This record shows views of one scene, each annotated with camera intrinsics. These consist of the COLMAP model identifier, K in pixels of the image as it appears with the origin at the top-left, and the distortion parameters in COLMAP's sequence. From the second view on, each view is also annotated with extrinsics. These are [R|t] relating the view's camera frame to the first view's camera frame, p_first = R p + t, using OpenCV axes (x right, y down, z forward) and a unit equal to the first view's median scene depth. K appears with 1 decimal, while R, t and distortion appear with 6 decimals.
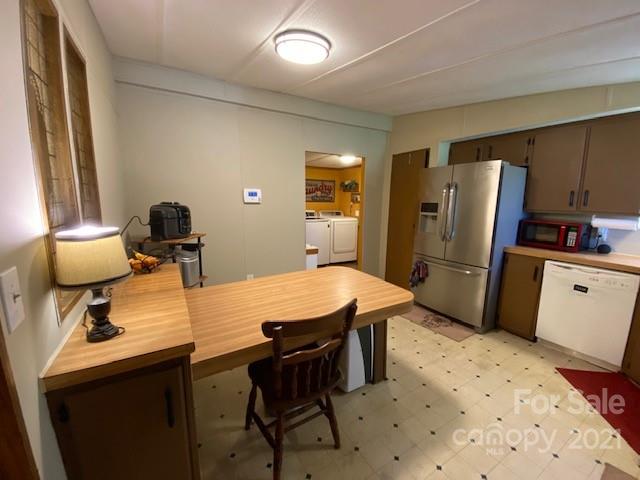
lens RADIAL K [[258.5, 0, 320.0], [0, 258.5, 240.0], [0, 0, 1]] dist [0.019987, -0.020244]
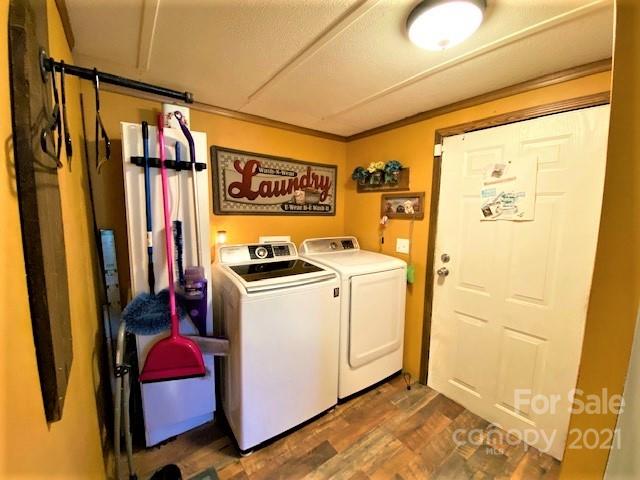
lens RADIAL K [[258.5, 0, 320.0], [0, 258.5, 240.0], [0, 0, 1]] dist [0.019987, -0.020244]
pose [[0.993684, -0.010663, 0.111710, -0.019240], [0.014941, 0.999184, -0.037531, -0.094667], [-0.111219, 0.038963, 0.993032, 0.602111]]
